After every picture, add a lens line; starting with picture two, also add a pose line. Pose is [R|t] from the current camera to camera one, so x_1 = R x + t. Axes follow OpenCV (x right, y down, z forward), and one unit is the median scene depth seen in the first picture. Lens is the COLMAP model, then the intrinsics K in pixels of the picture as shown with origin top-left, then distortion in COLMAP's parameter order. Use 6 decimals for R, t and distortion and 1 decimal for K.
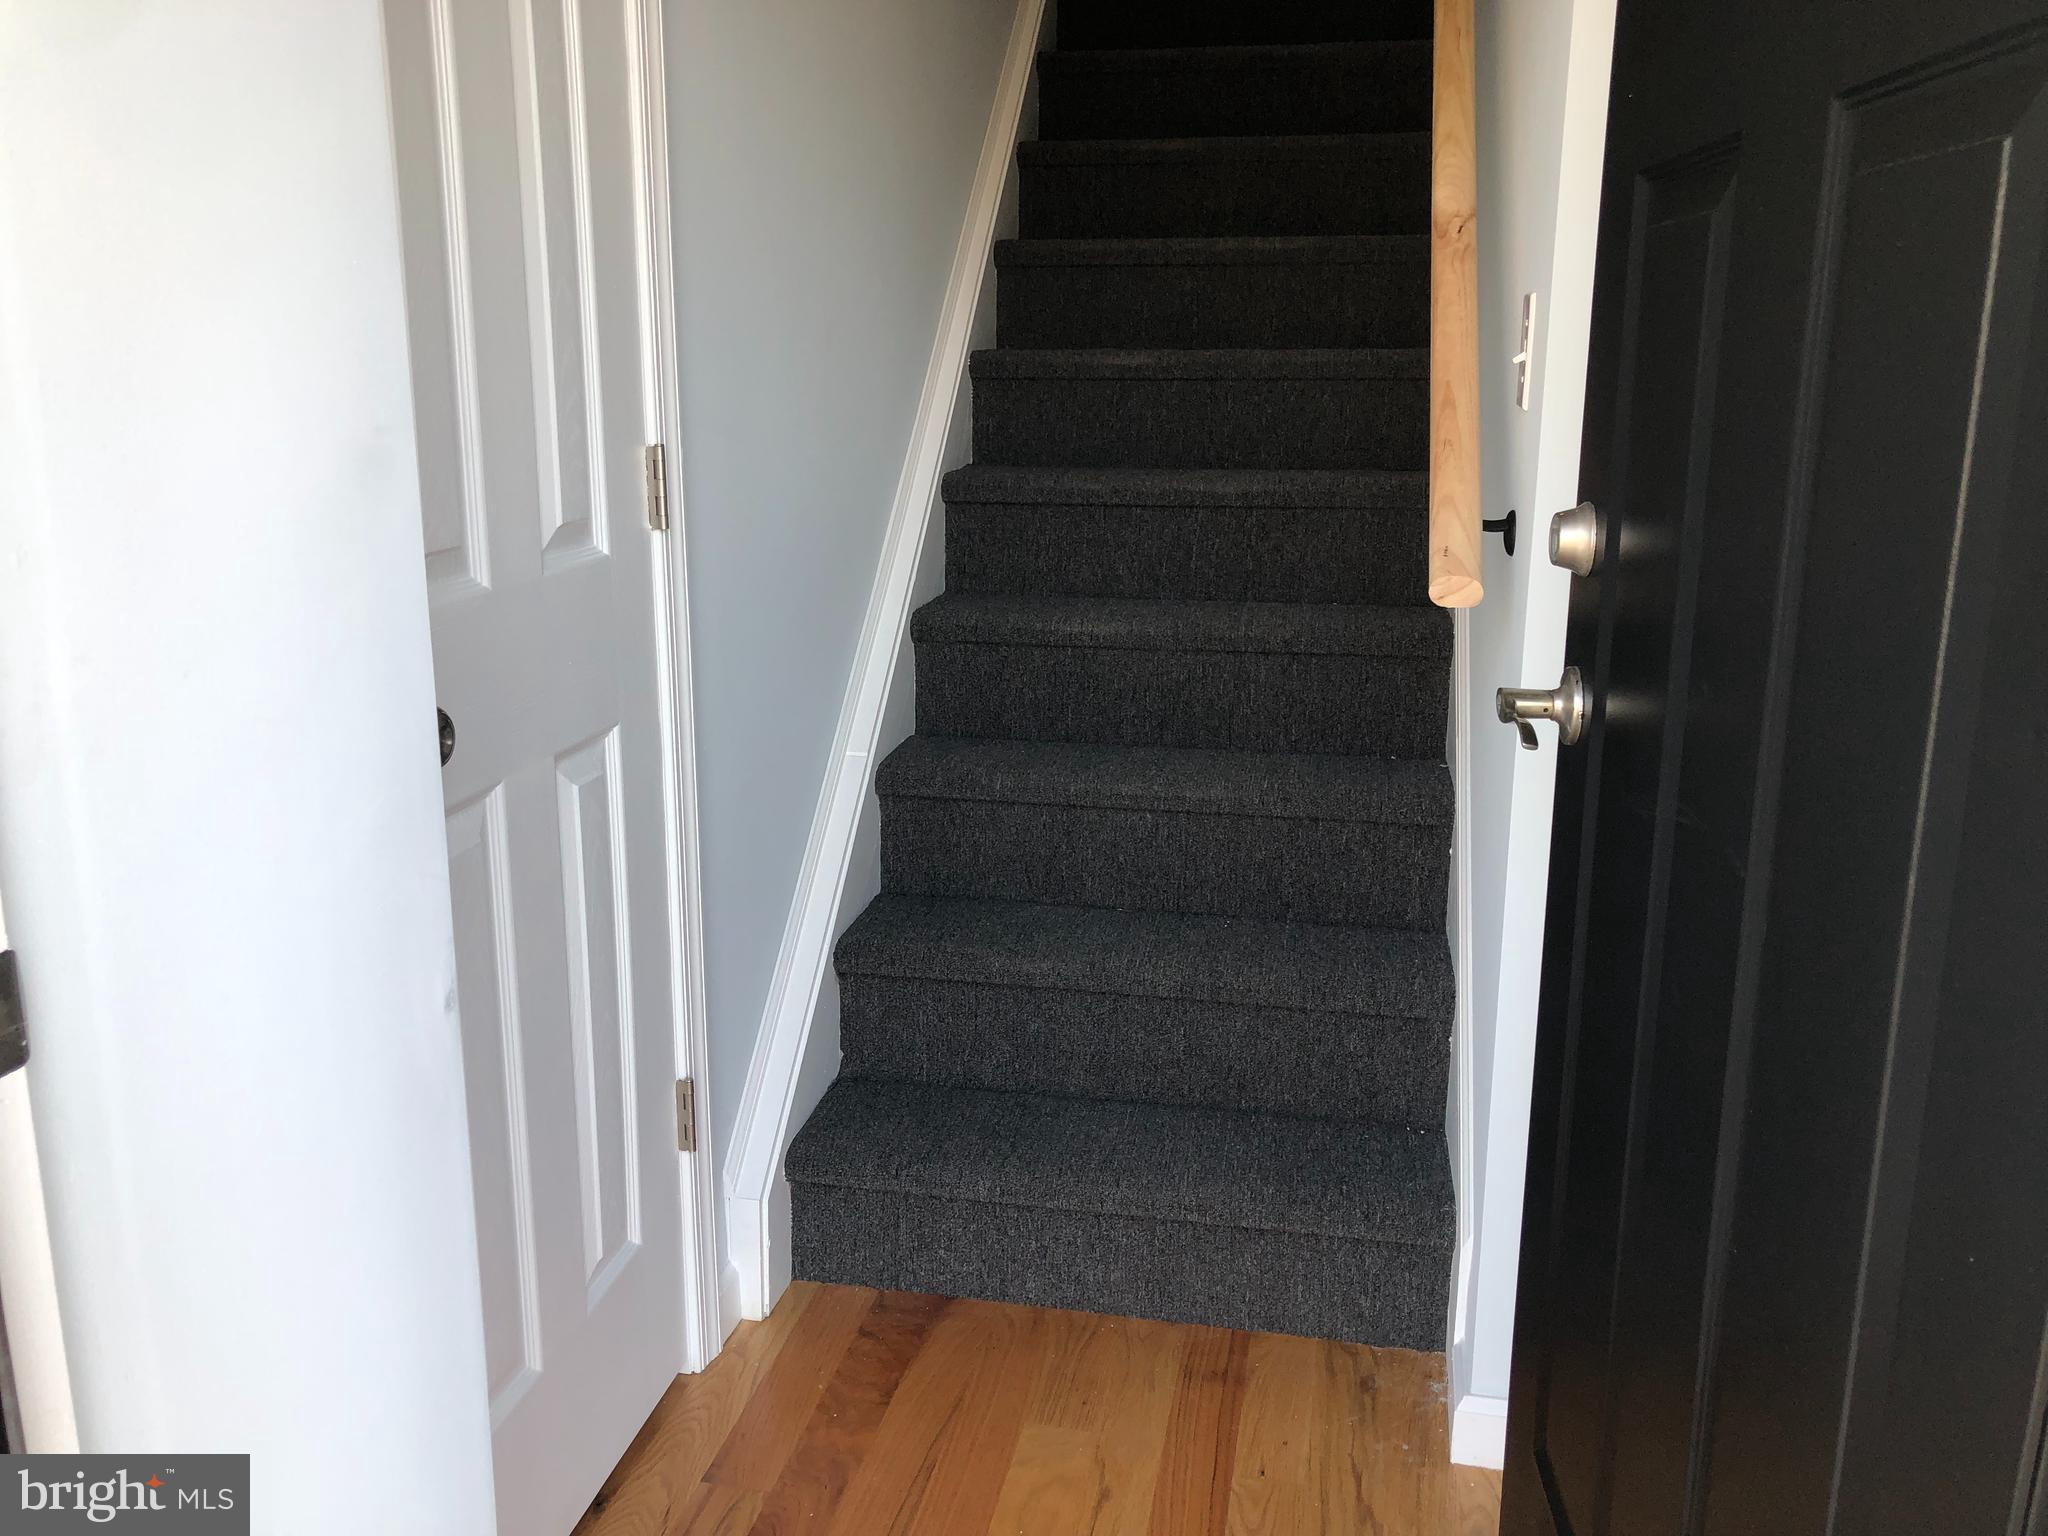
lens RADIAL K [[1690.7, 0, 1029.0], [0, 1690.7, 734.7], [0, 0, 1]] dist [0.038528, -0.040709]
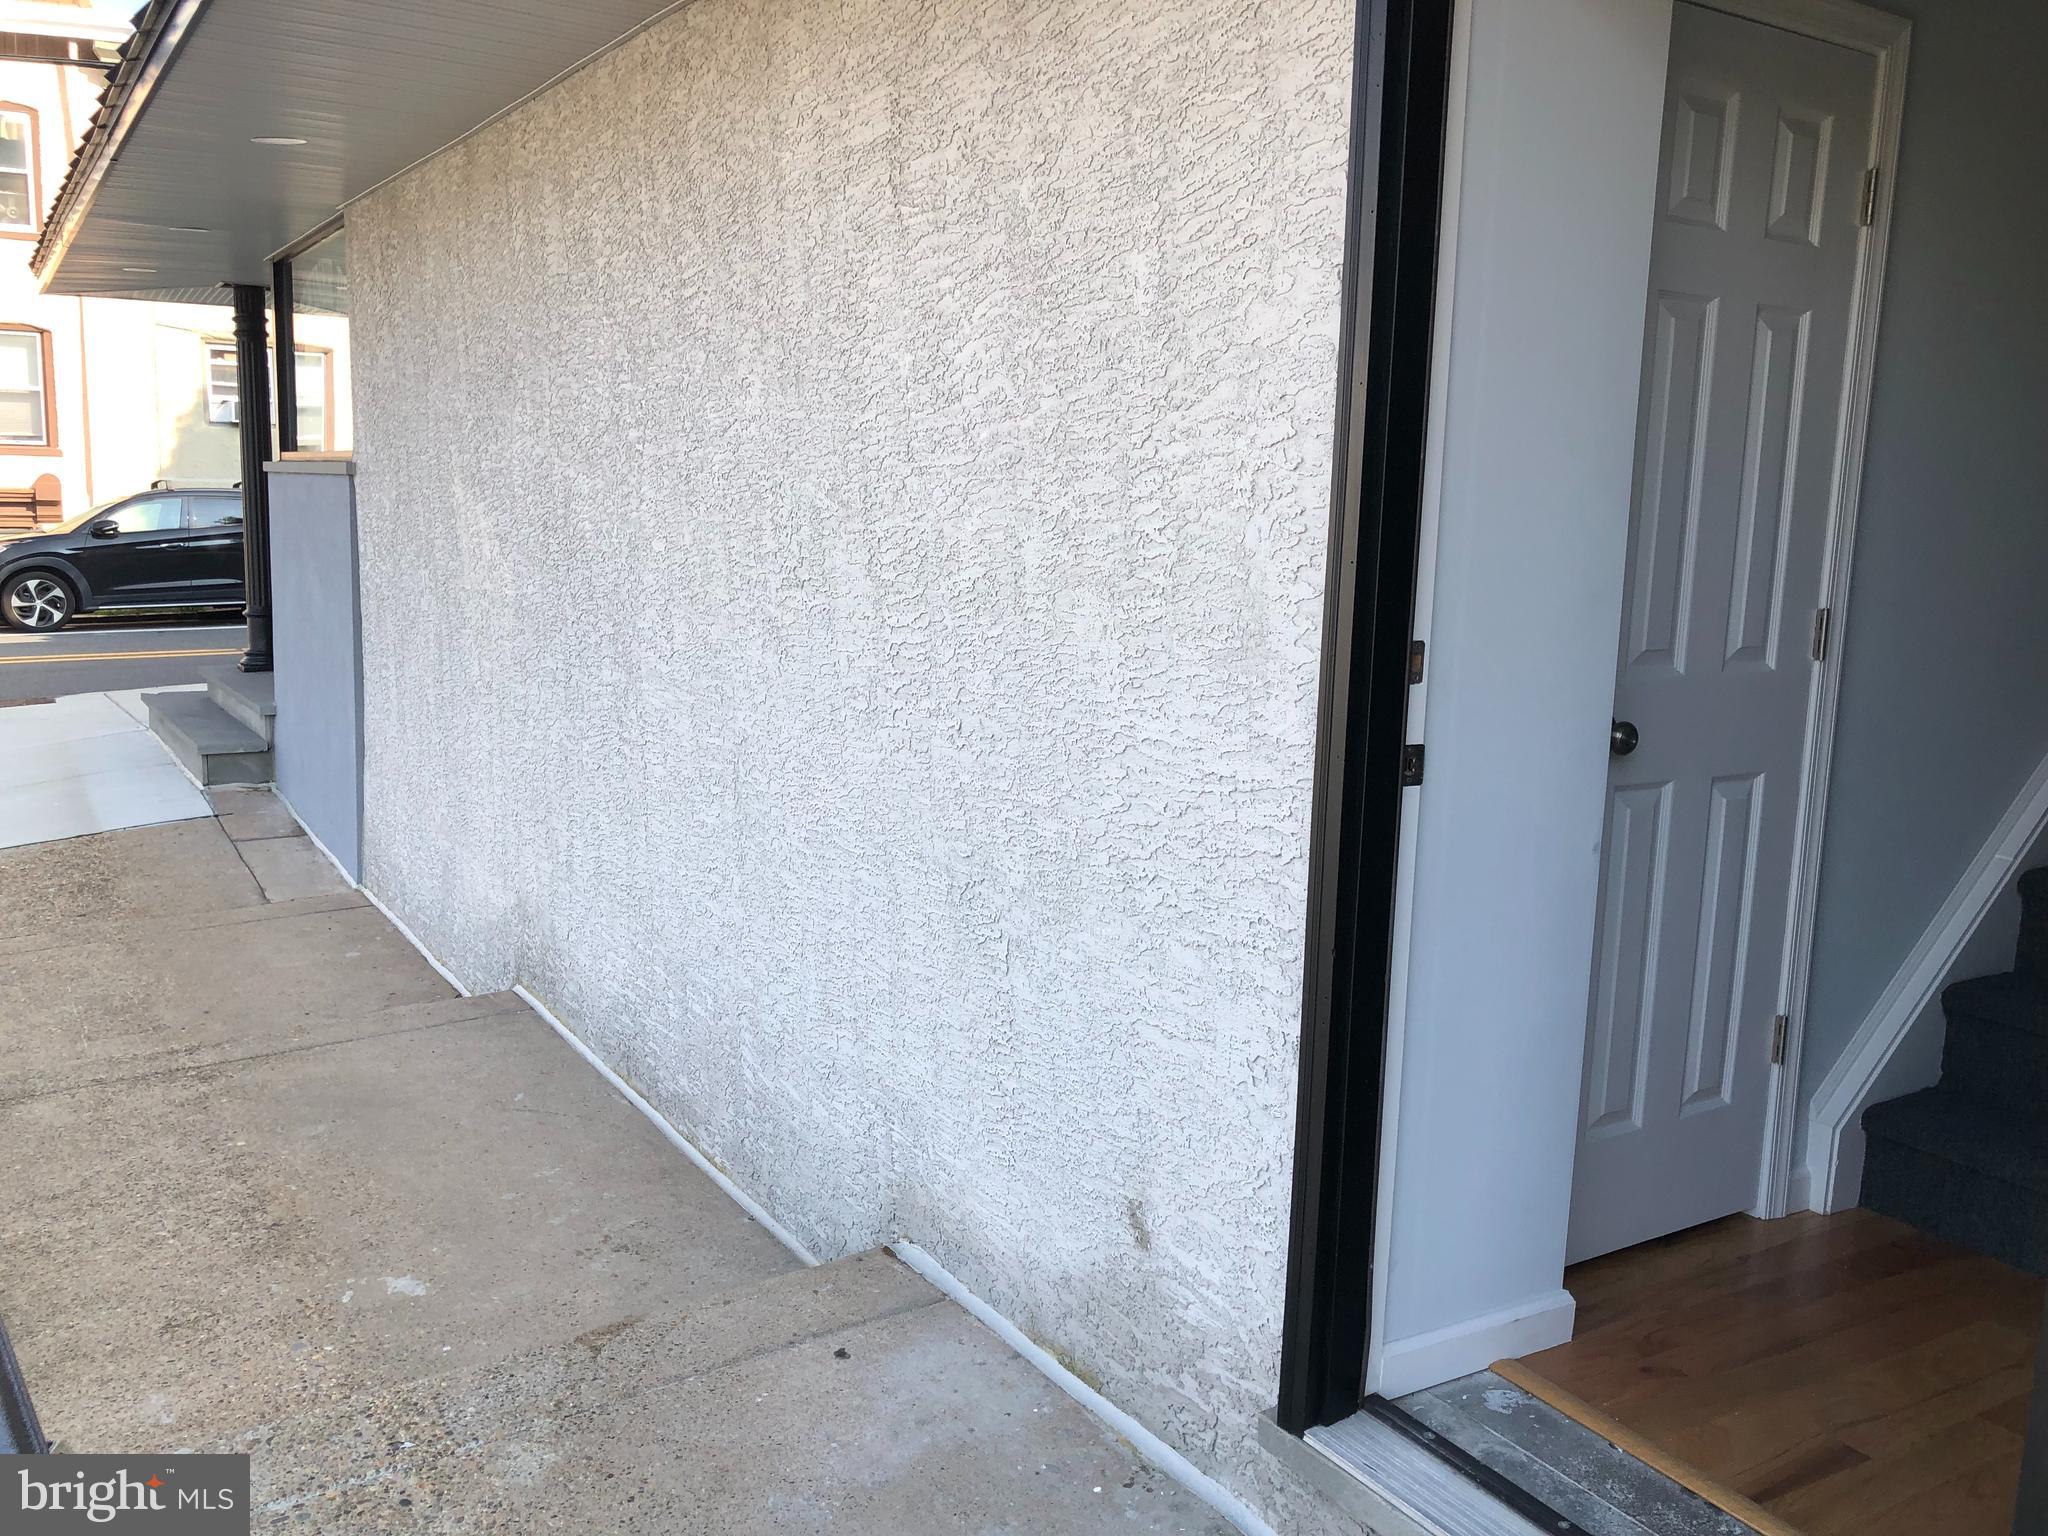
lens RADIAL K [[1690.7, 0, 1031.3], [0, 1690.7, 750.7], [0, 0, 1]] dist [0.038528, -0.040709]
pose [[0.680338, 0.139354, -0.719528, 0.401449], [-0.205996, 0.978539, -0.005258, 0.113347], [0.703353, 0.151798, 0.694444, -0.577321]]
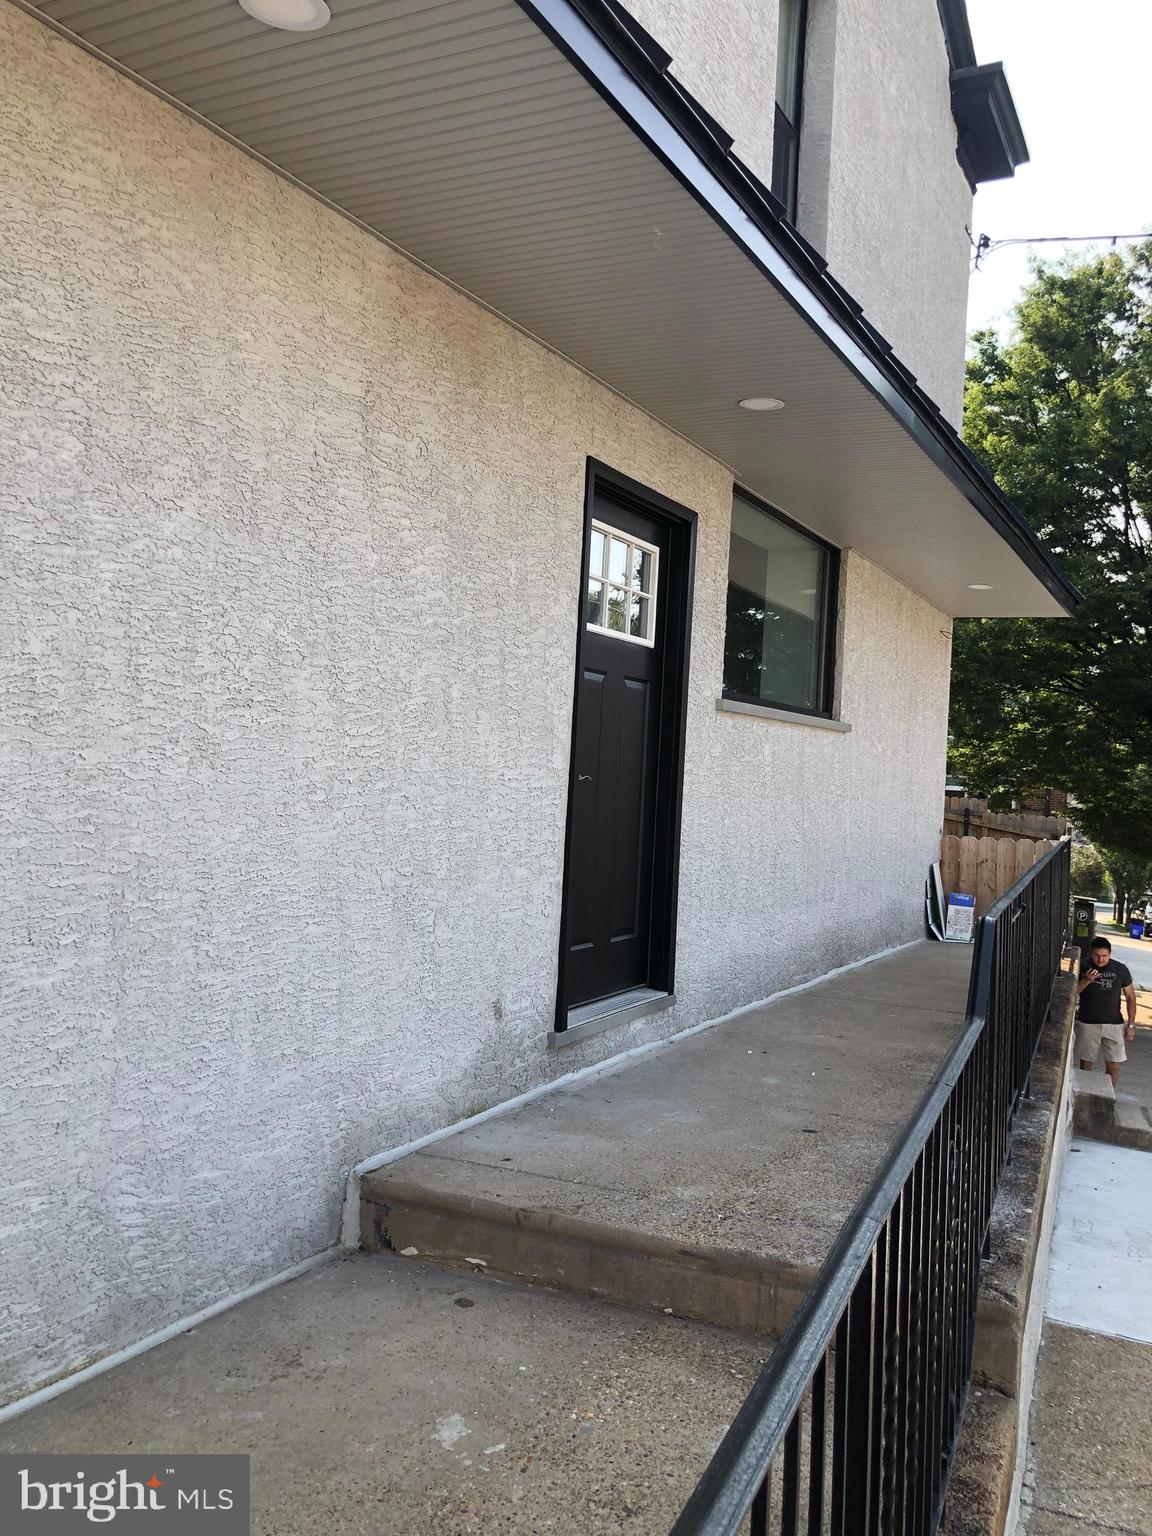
lens RADIAL K [[1268.0, 0, 585.3], [0, 1268.0, 775.7], [0, 0, 1]] dist [0.038528, -0.040709]
pose [[0.287112, 0.023771, 0.957602, -2.208836], [0.174989, 0.981568, -0.076832, 0.246391], [-0.941778, 0.189629, 0.277661, -0.352823]]
